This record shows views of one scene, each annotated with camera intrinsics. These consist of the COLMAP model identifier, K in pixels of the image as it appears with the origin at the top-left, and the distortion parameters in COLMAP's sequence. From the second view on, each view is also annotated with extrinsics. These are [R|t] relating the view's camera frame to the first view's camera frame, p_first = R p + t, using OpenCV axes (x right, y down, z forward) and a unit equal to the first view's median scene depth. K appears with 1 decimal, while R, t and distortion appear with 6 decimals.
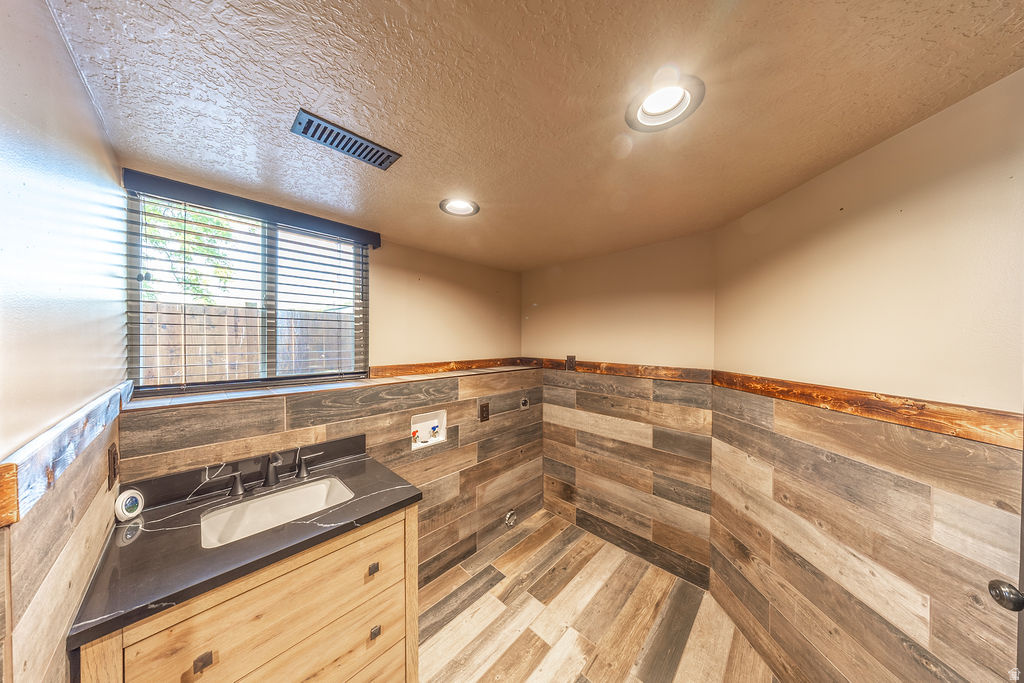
lens RADIAL K [[296.7, 0, 512.9], [0, 296.7, 343.6], [0, 0, 1]] dist [-0.004969, 0.000816]
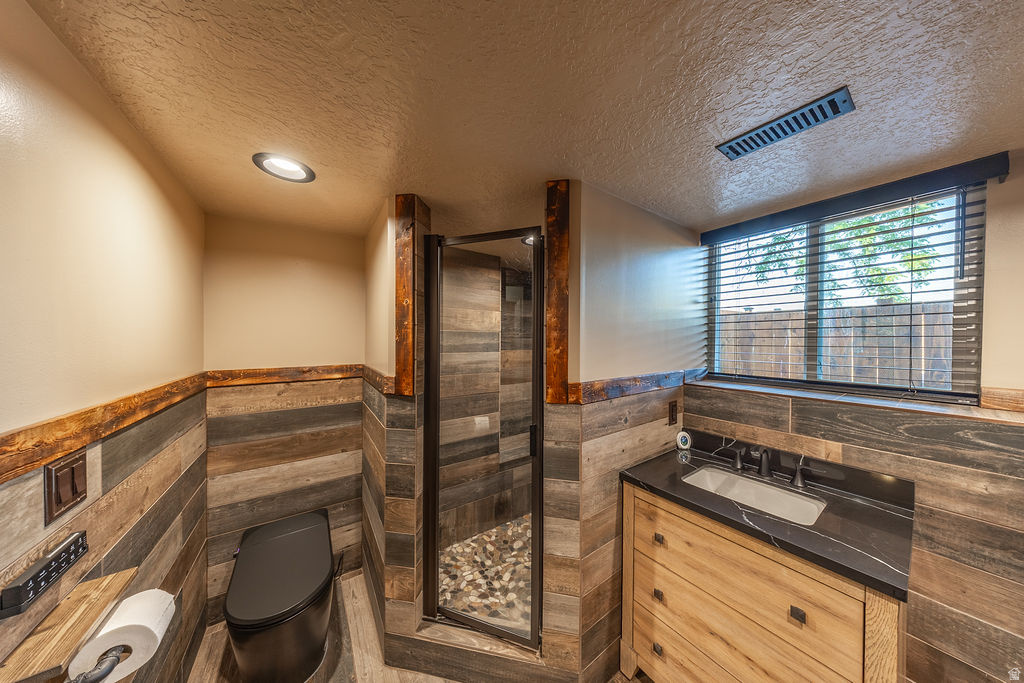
lens RADIAL K [[296.7, 0, 513.0], [0, 296.7, 342.0], [0, 0, 1]] dist [-0.004969, 0.000816]
pose [[-0.196362, -0.000850, -0.980531, 0.393373], [-0.018135, 0.999832, 0.002765, 0.004158], [0.980364, 0.018325, -0.196344, 0.282647]]
